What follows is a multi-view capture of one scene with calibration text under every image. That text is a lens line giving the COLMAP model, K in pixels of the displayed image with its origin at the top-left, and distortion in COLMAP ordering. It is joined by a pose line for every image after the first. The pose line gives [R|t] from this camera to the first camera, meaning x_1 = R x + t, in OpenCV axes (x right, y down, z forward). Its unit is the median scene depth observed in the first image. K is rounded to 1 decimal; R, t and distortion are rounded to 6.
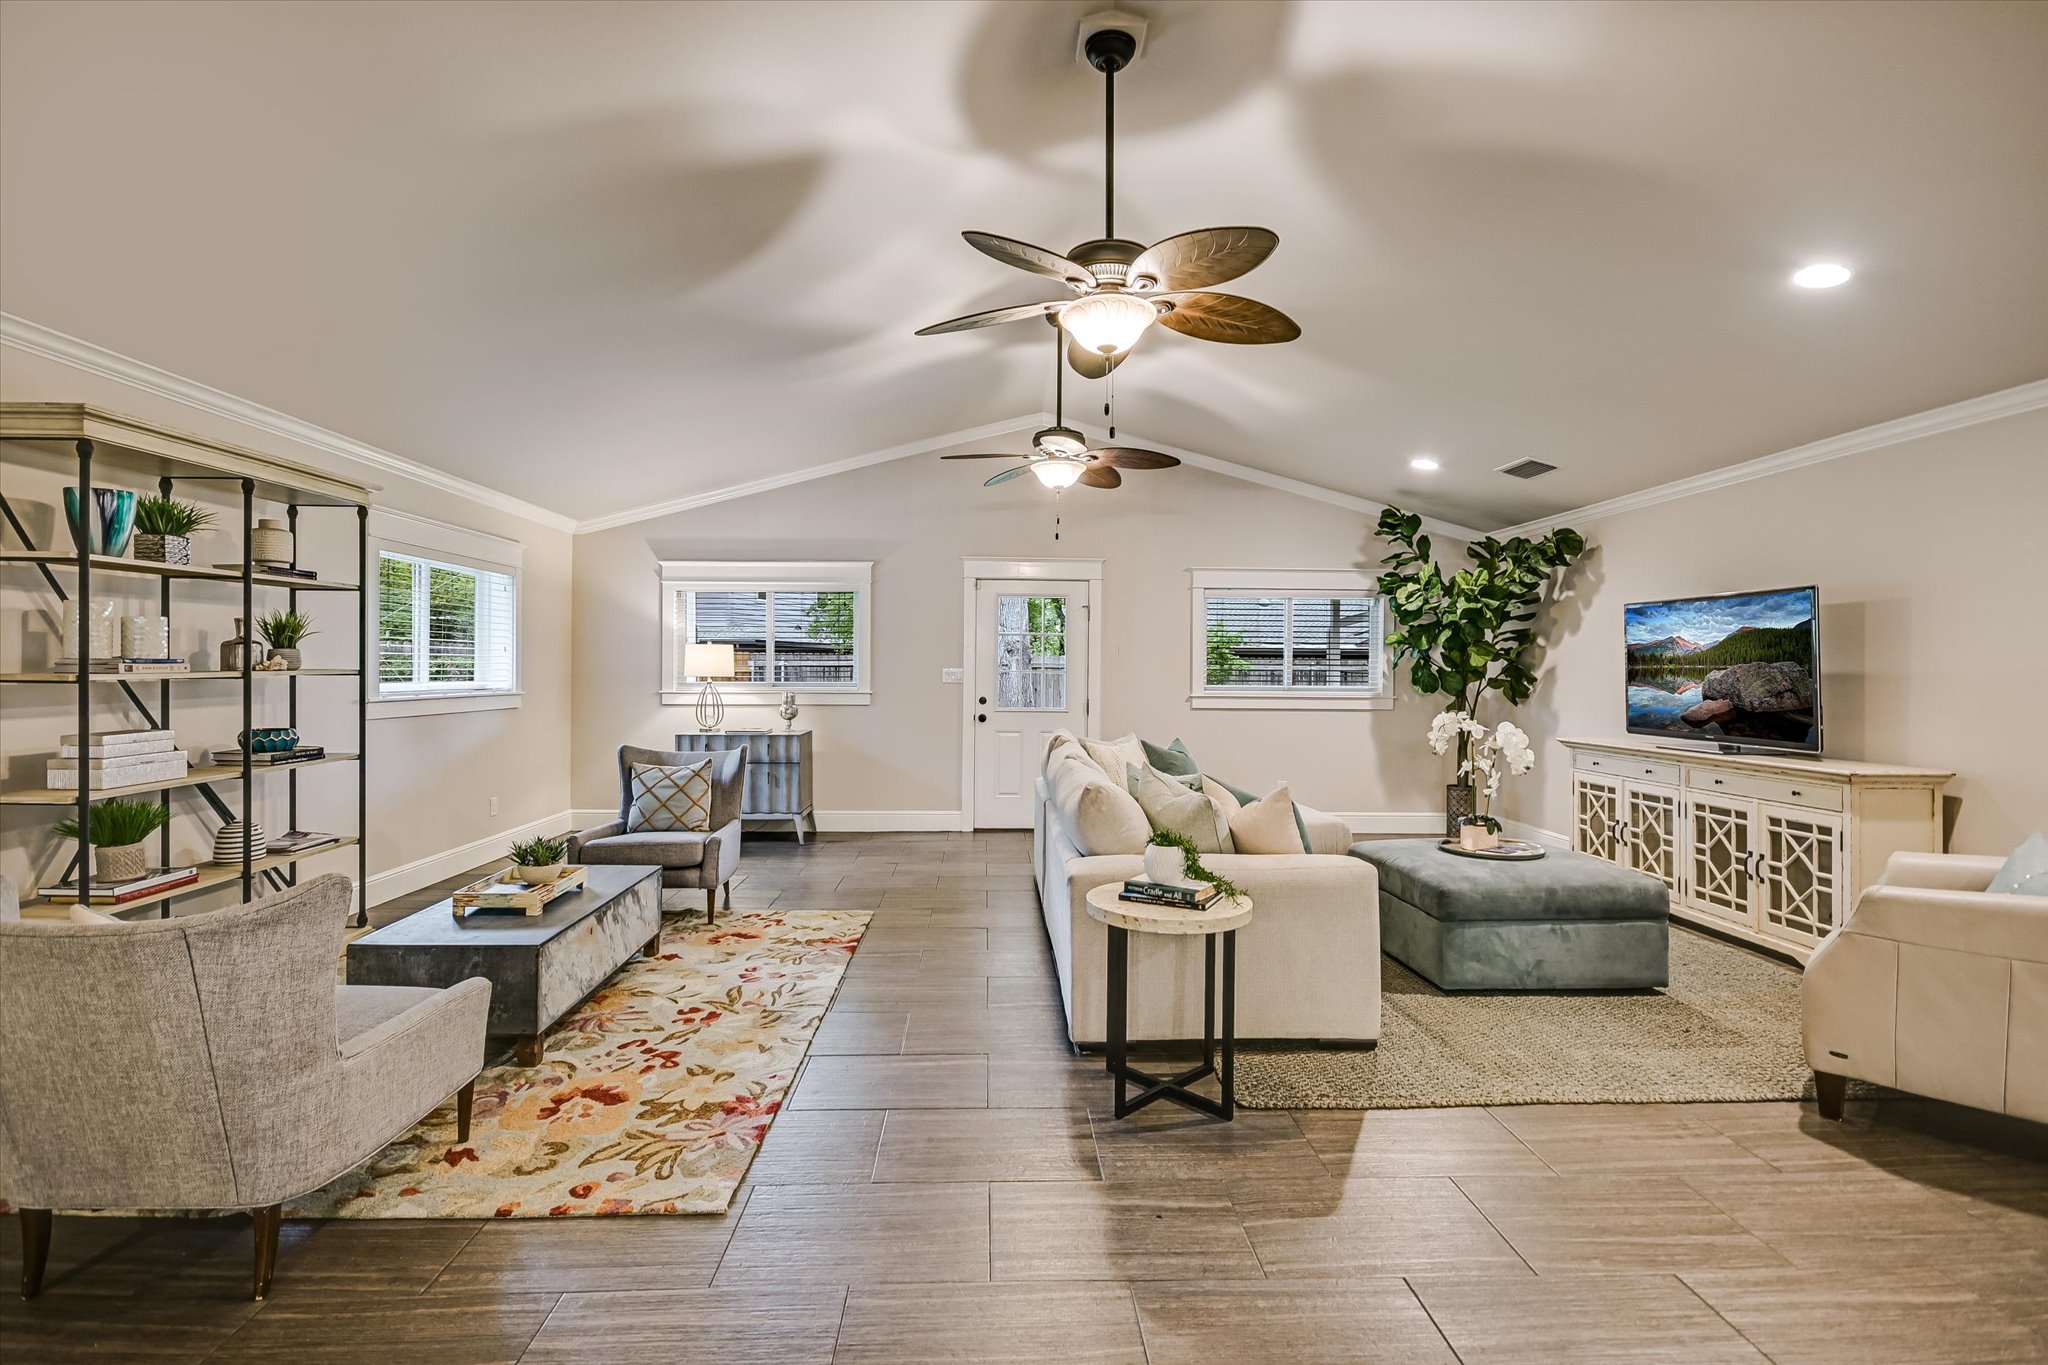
lens RADIAL K [[968.1, 0, 1013.6], [0, 968.1, 674.8], [0, 0, 1]] dist [0.011688, -0.000407]
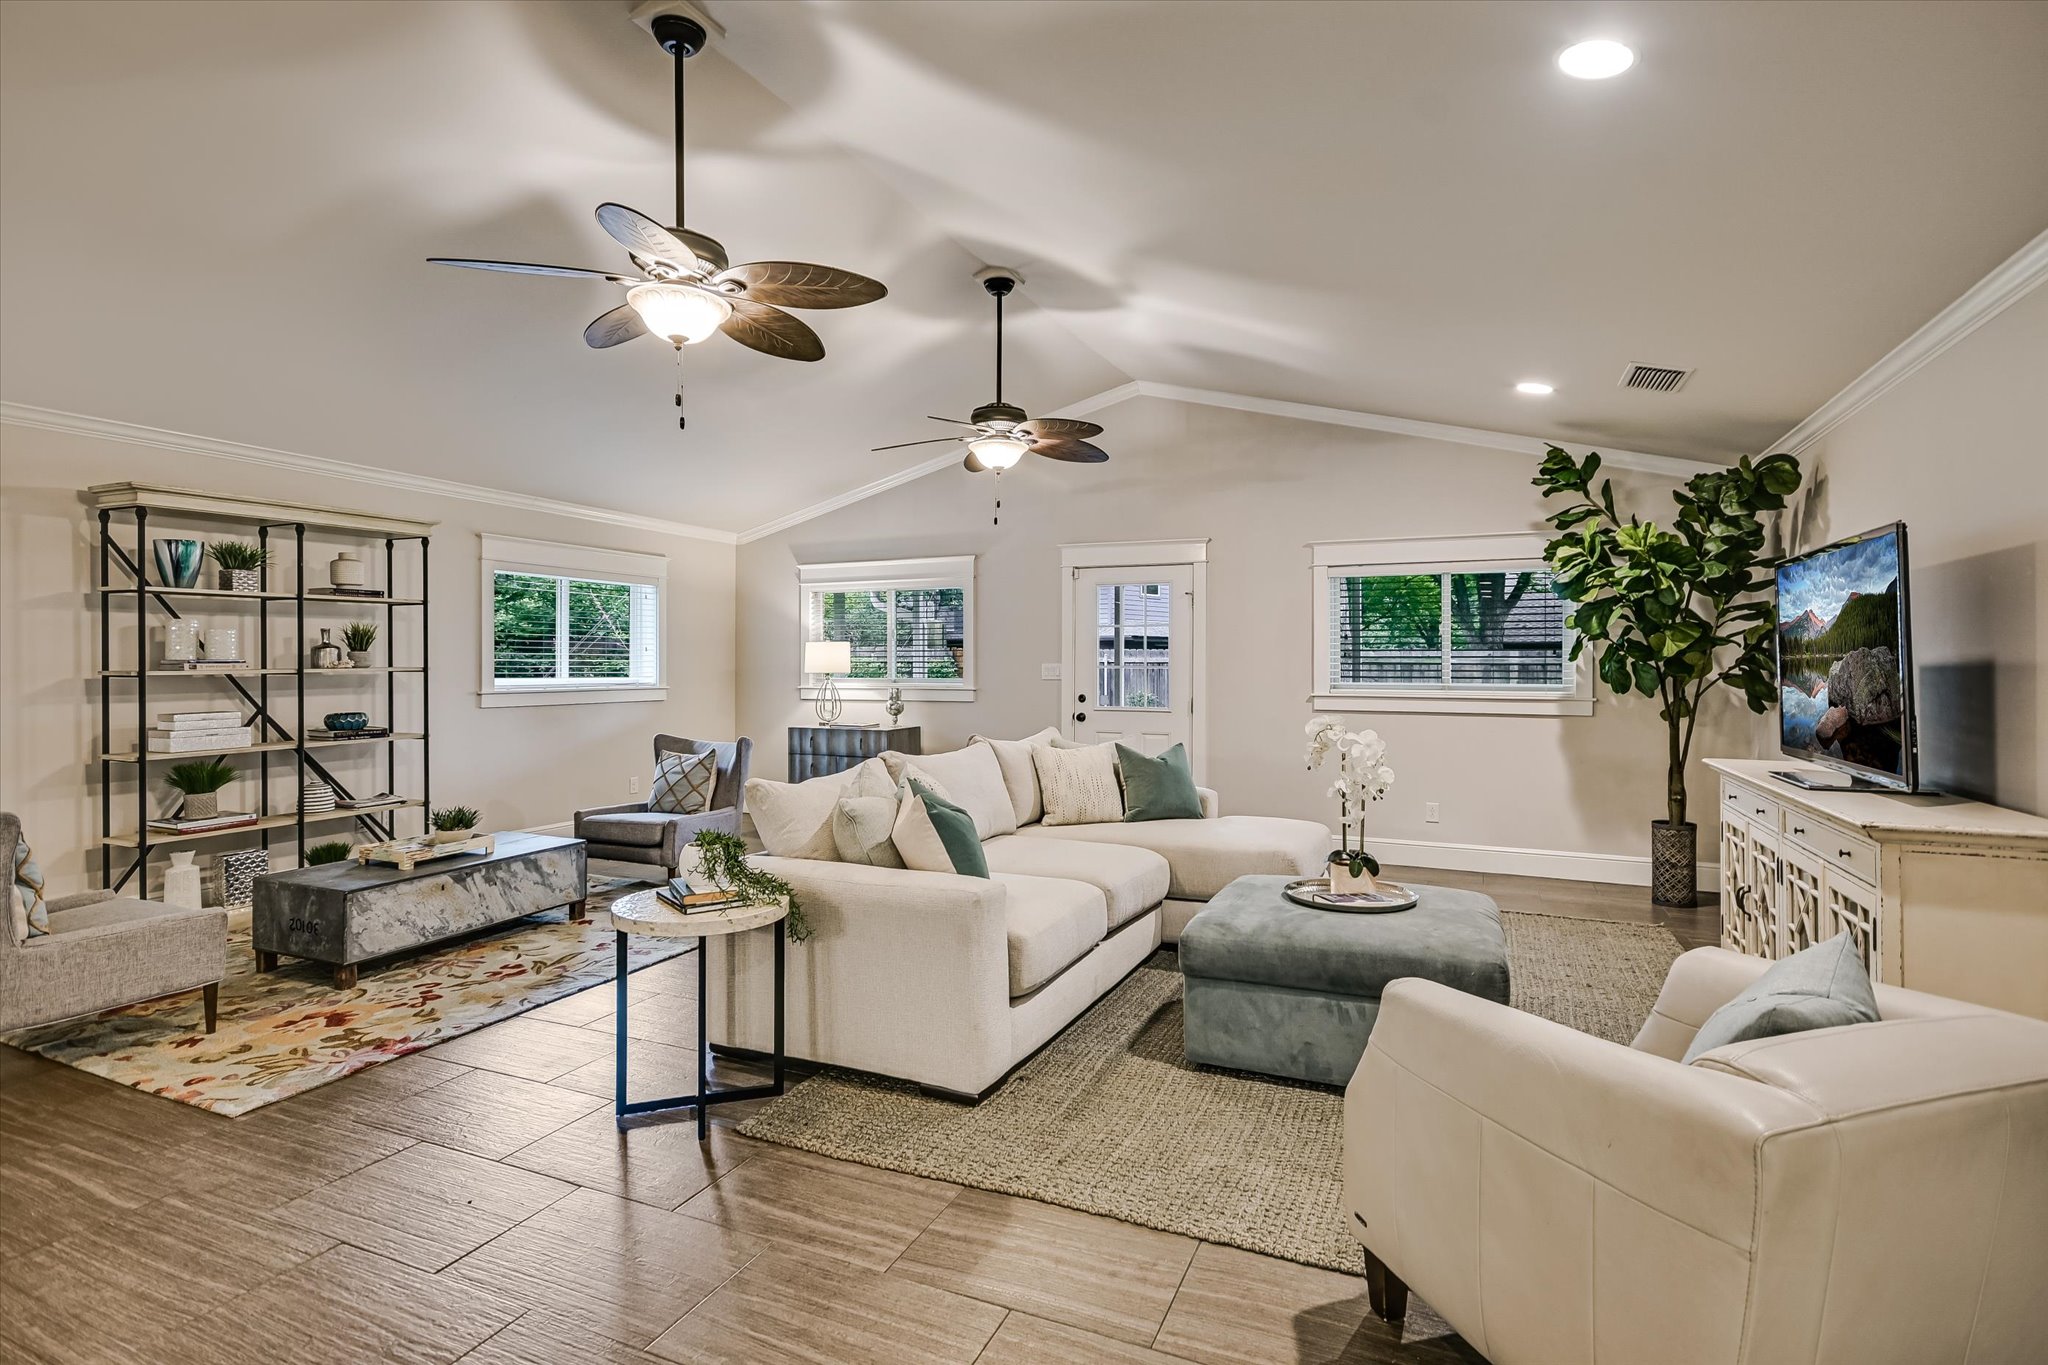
lens RADIAL K [[1028.8, 0, 1026.2], [0, 1028.8, 670.1], [0, 0, 1]] dist [0.018679, -0.007420]
pose [[0.894536, -0.002278, -0.446989, 0.705750], [0.001760, 0.999997, -0.001573, 0.002224], [0.446991, 0.000620, 0.894538, 0.176112]]
